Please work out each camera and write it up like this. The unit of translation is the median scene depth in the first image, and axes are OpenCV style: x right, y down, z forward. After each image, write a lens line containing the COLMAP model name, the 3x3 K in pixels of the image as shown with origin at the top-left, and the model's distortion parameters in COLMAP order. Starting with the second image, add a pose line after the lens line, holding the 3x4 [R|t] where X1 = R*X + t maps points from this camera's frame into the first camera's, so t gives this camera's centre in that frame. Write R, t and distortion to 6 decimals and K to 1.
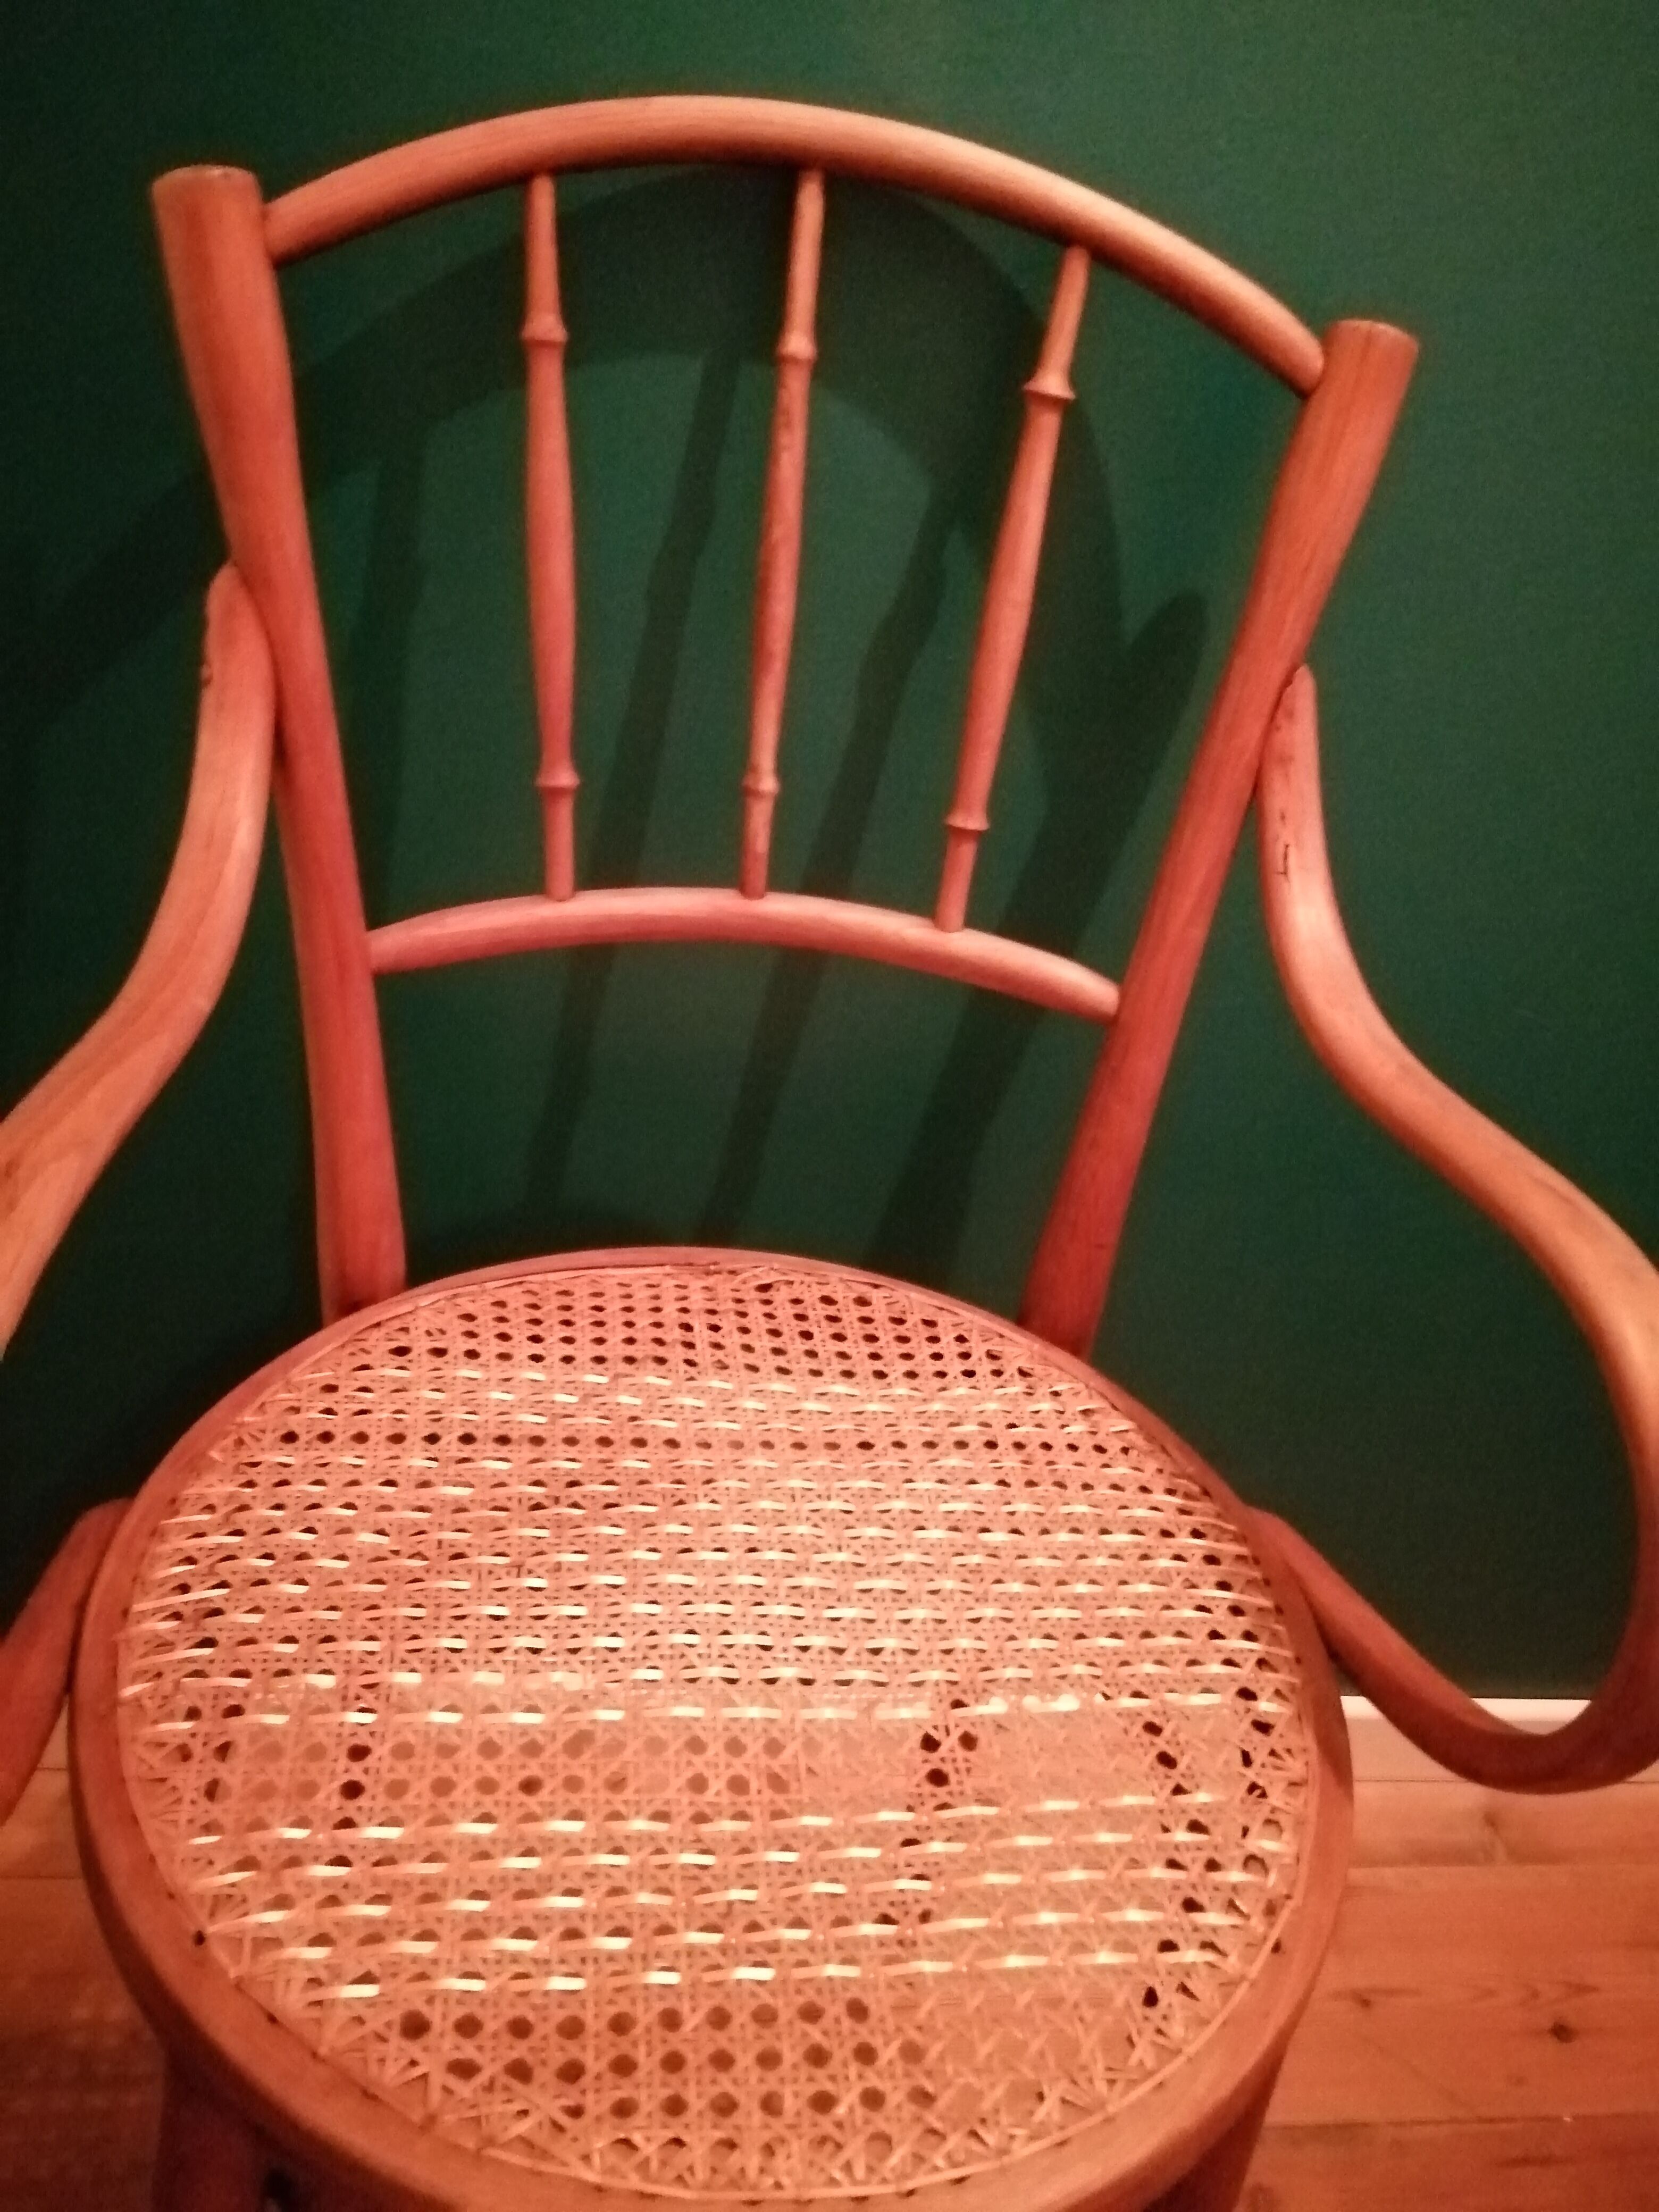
lens RADIAL K [[1787.7, 0, 827.1], [0, 1787.7, 1089.7], [0, 0, 1]] dist [0.038042, -0.069780]
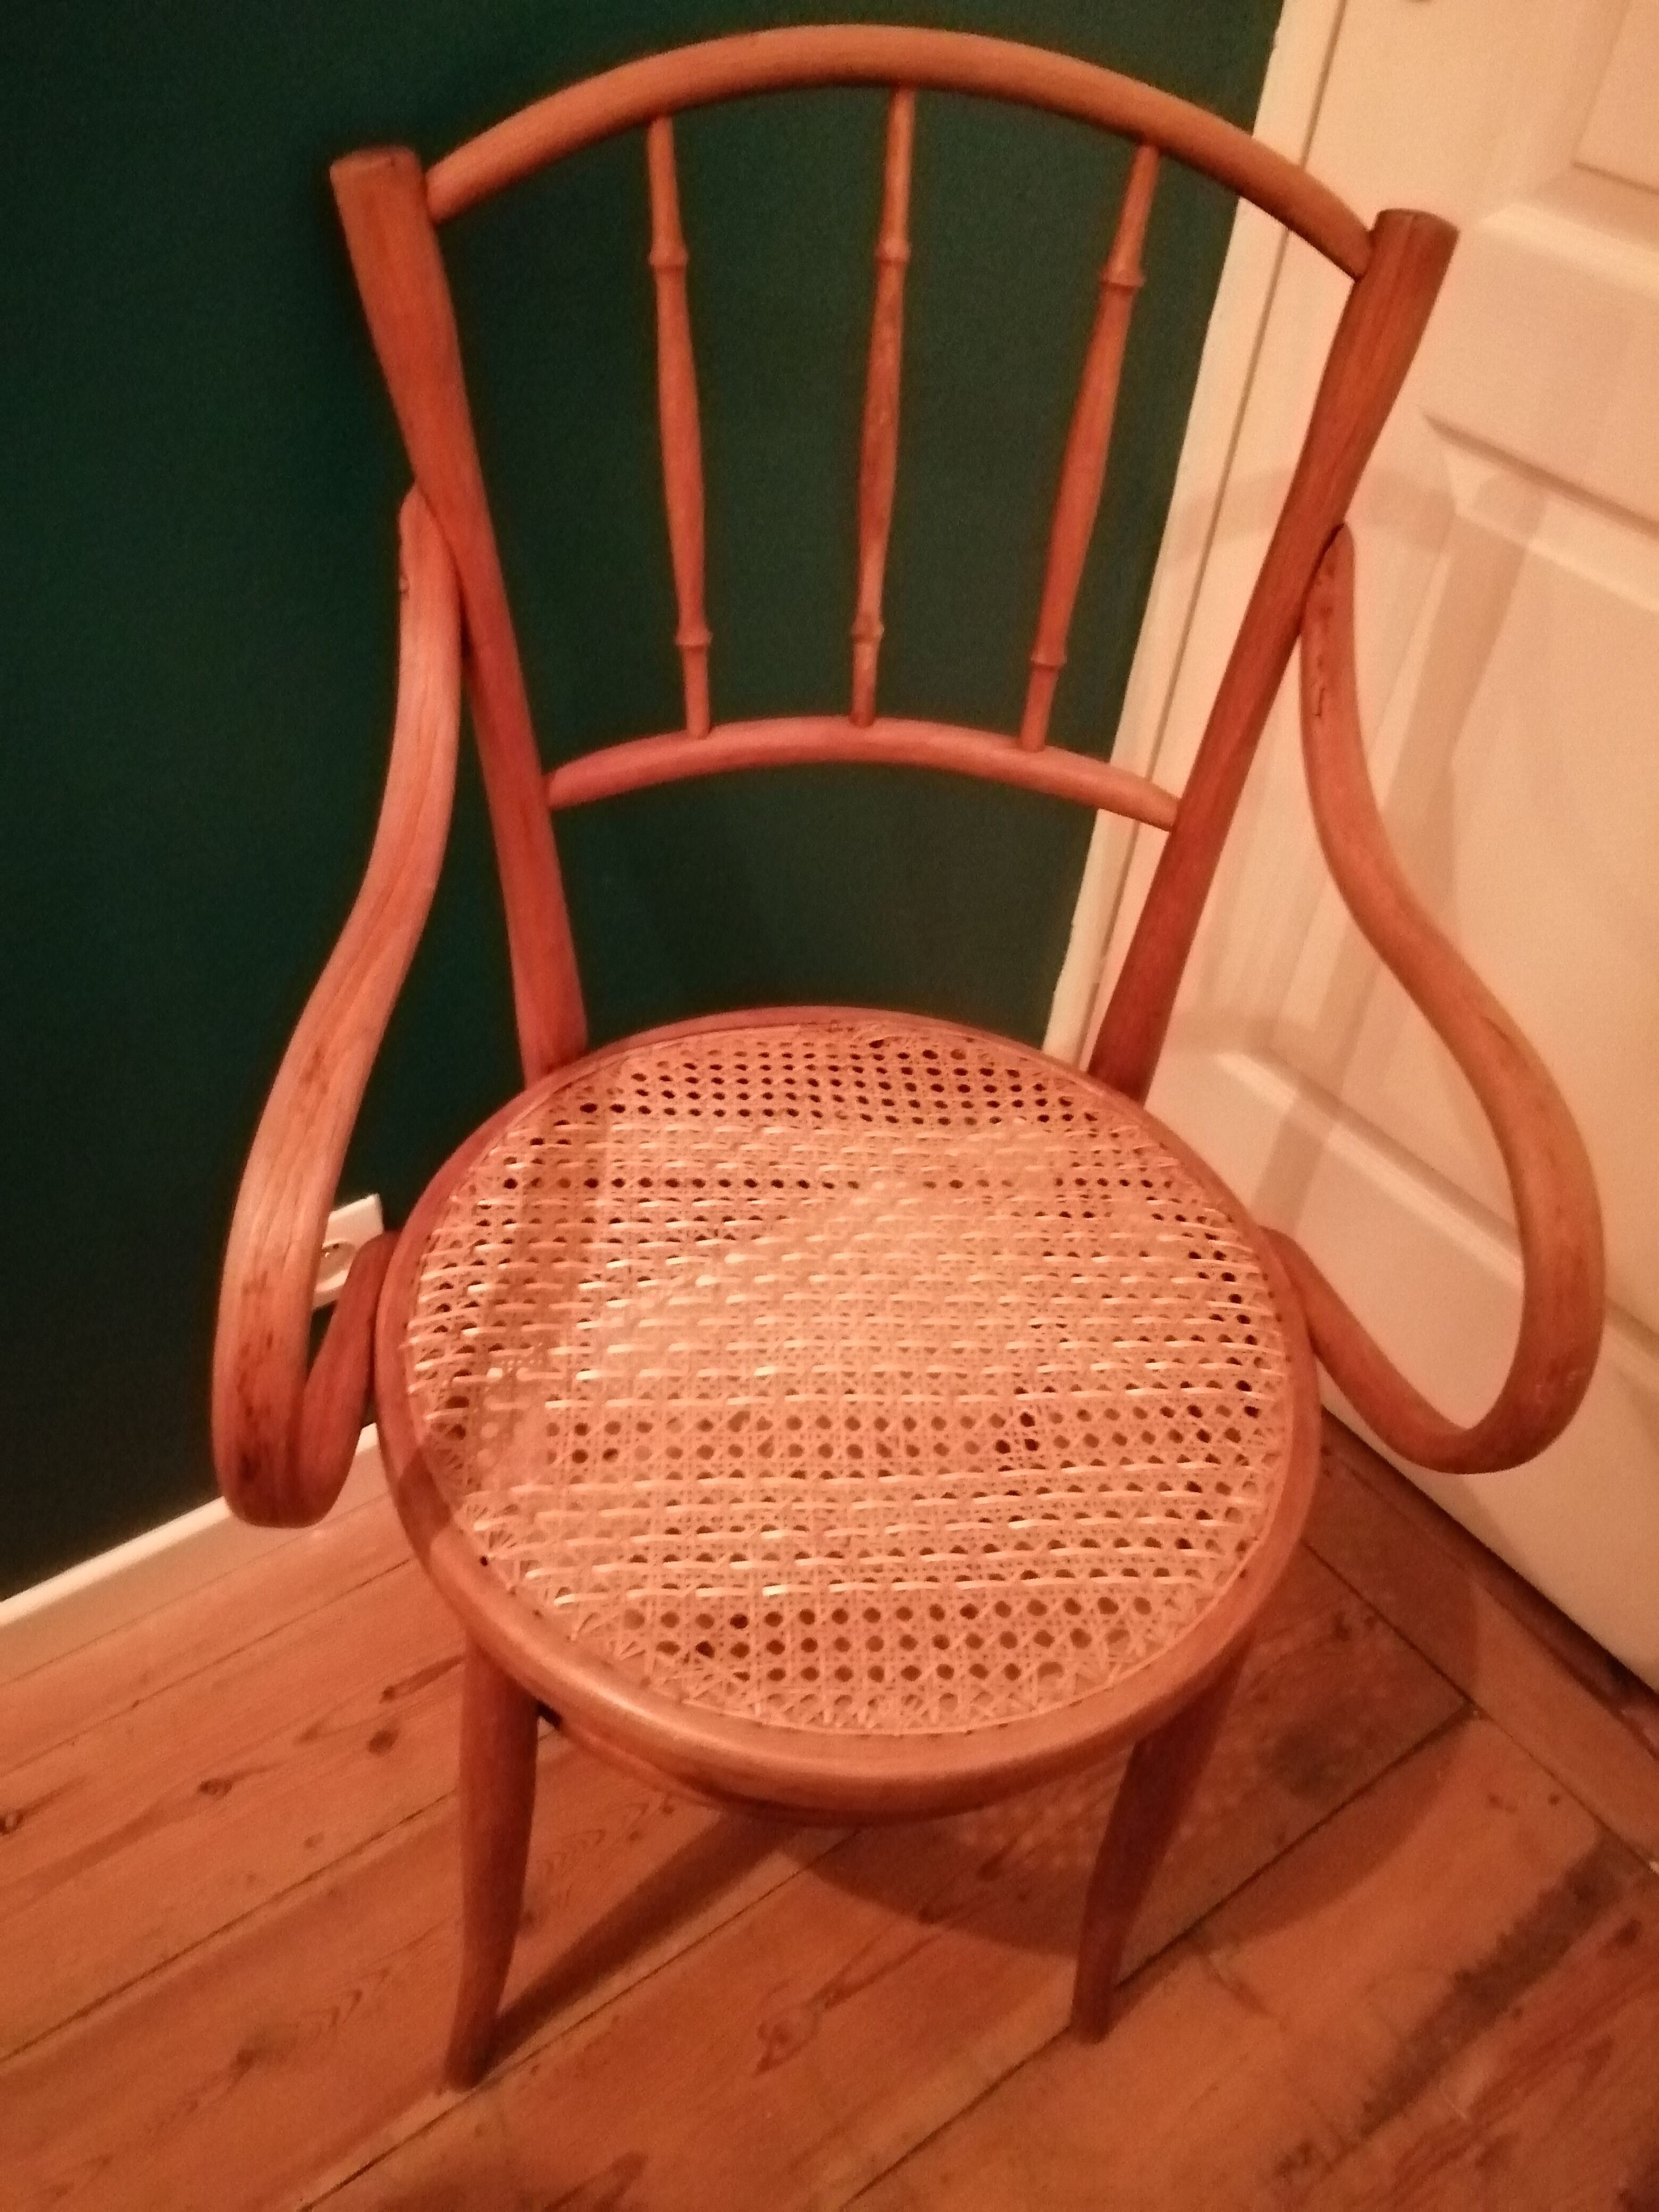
lens RADIAL K [[1787.7, 0, 823.0], [0, 1787.7, 1099.5], [0, 0, 1]] dist [0.038042, -0.069780]
pose [[0.996622, 0.000156, -0.082127, 0.033028], [0.020314, 0.968456, 0.248353, -0.182798], [0.079575, -0.249183, 0.965182, -0.217542]]
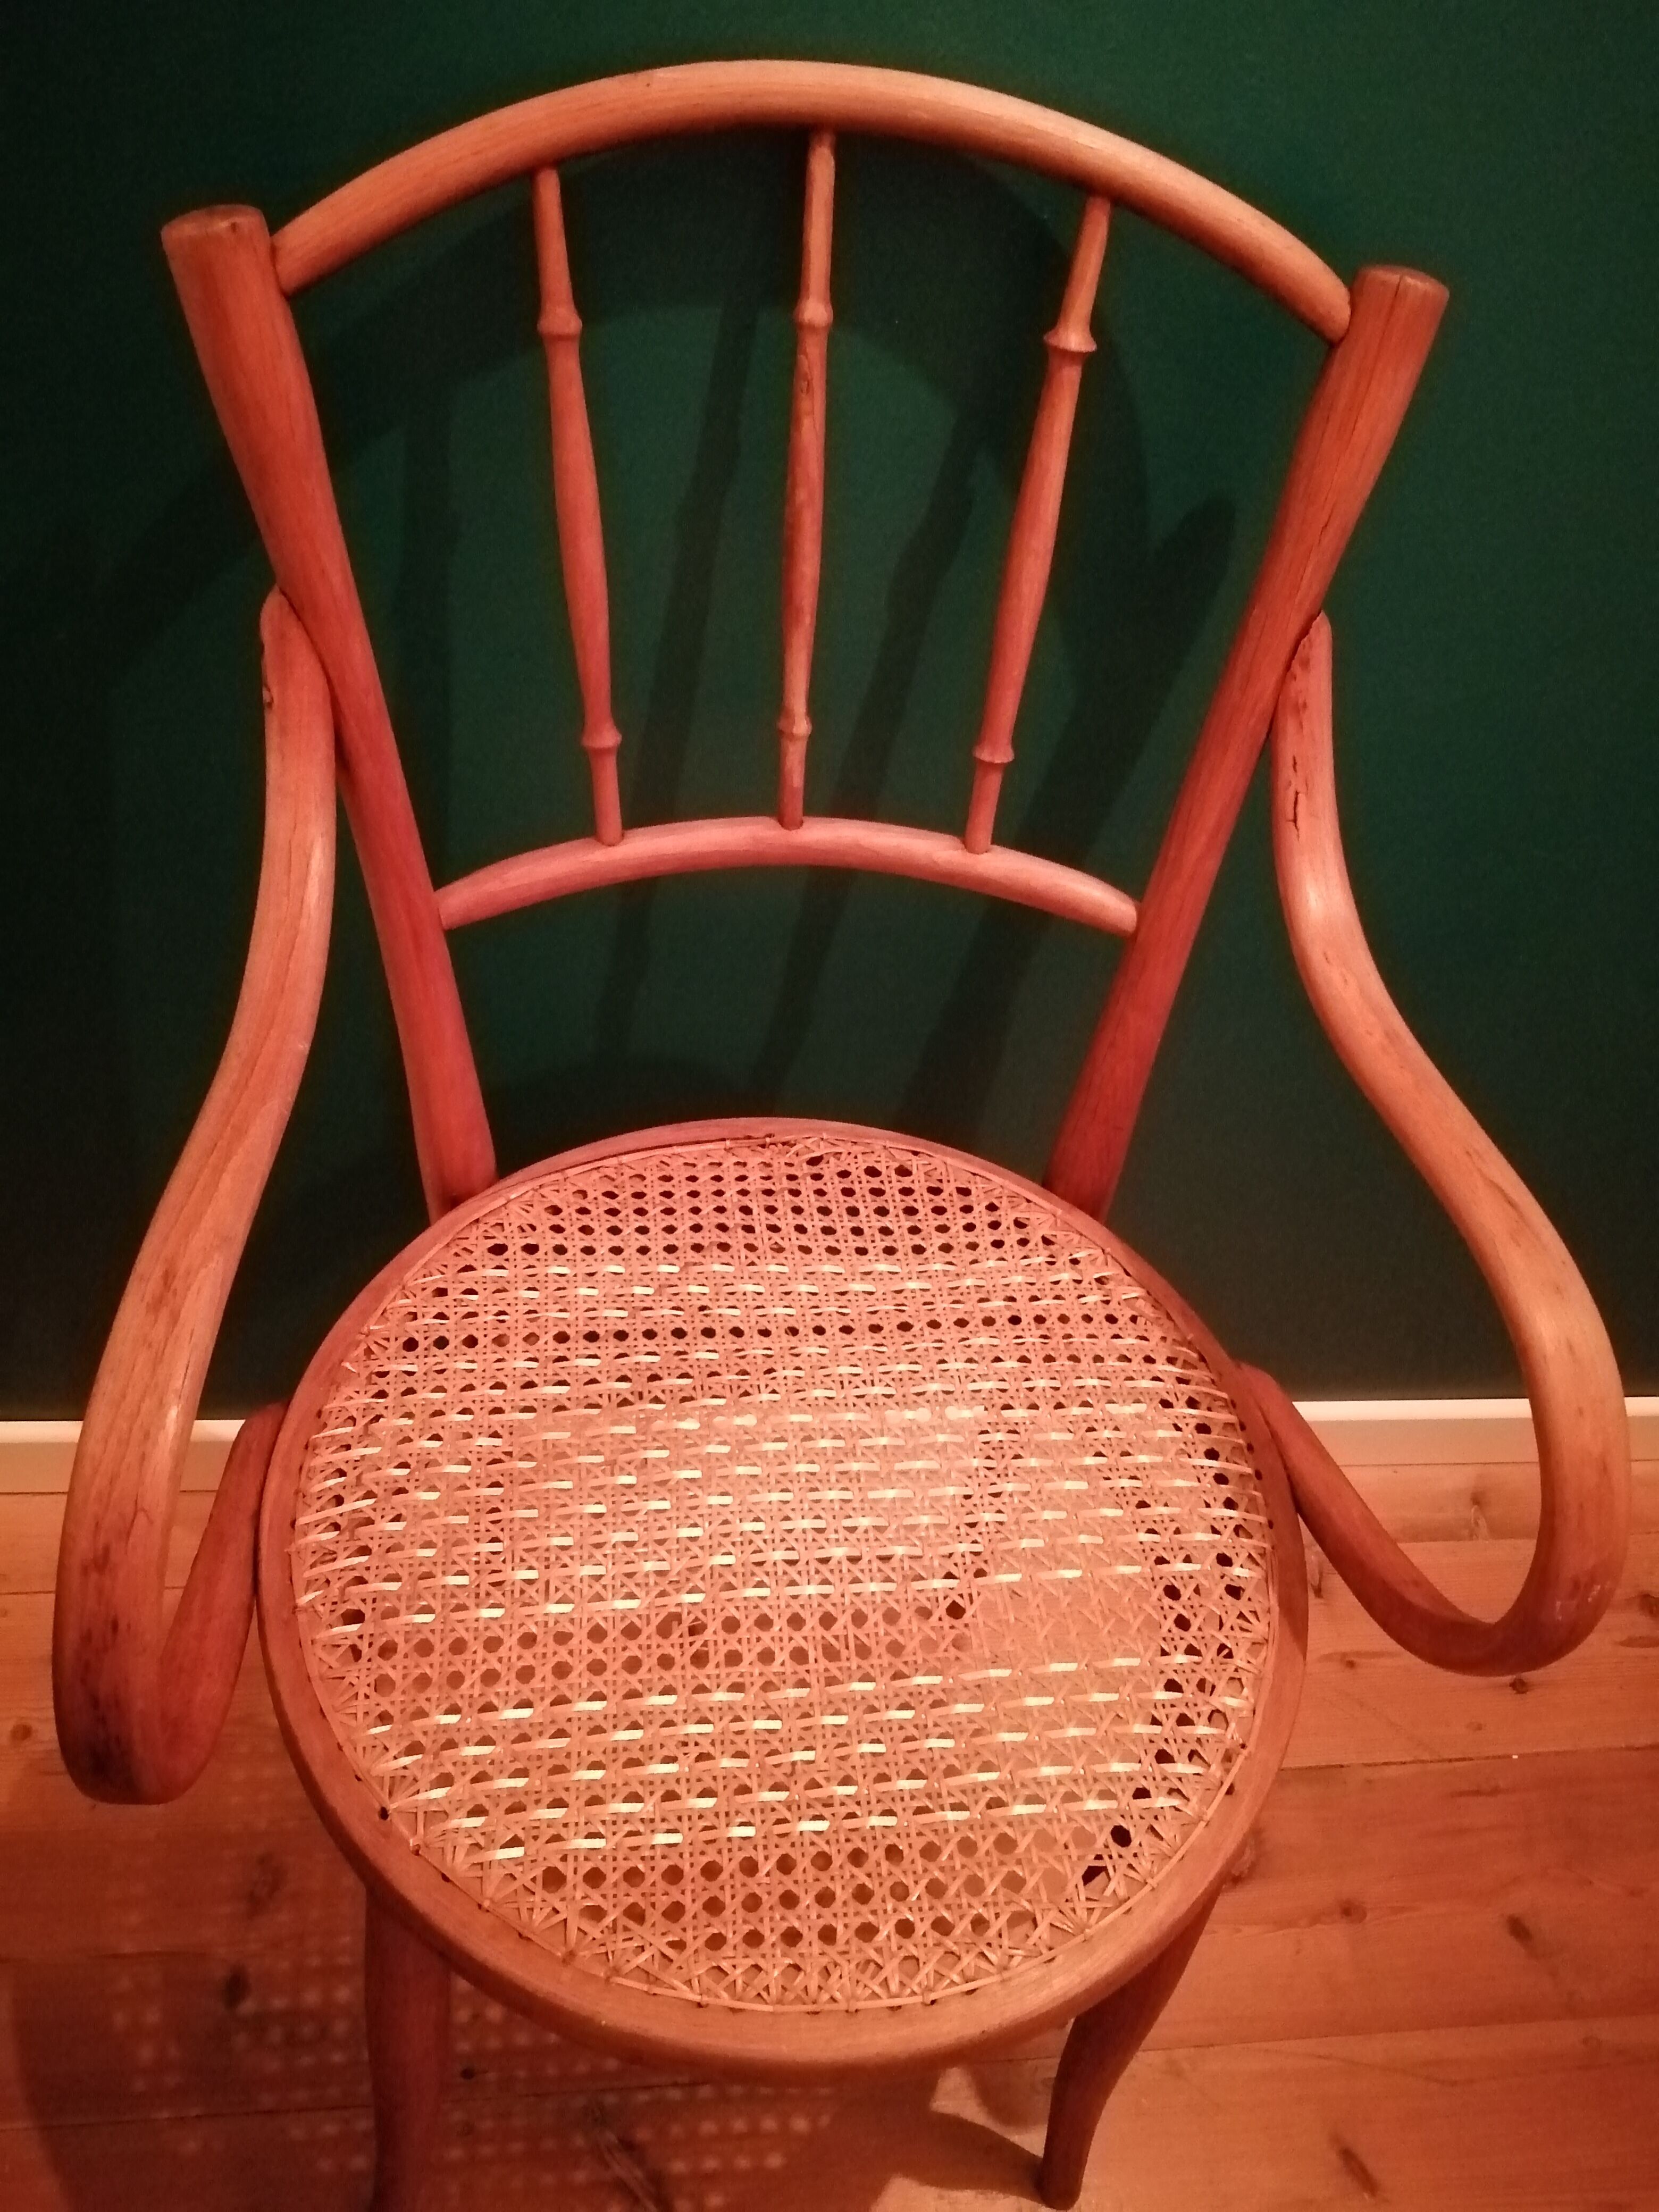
lens RADIAL K [[1787.7, 0, 827.8], [0, 1787.7, 1094.9], [0, 0, 1]] dist [0.038042, -0.069780]
pose [[0.998784, -0.018403, -0.045728, 0.028785], [0.030037, 0.962785, 0.268595, -0.268565], [0.039083, -0.269642, 0.962167, -0.069515]]
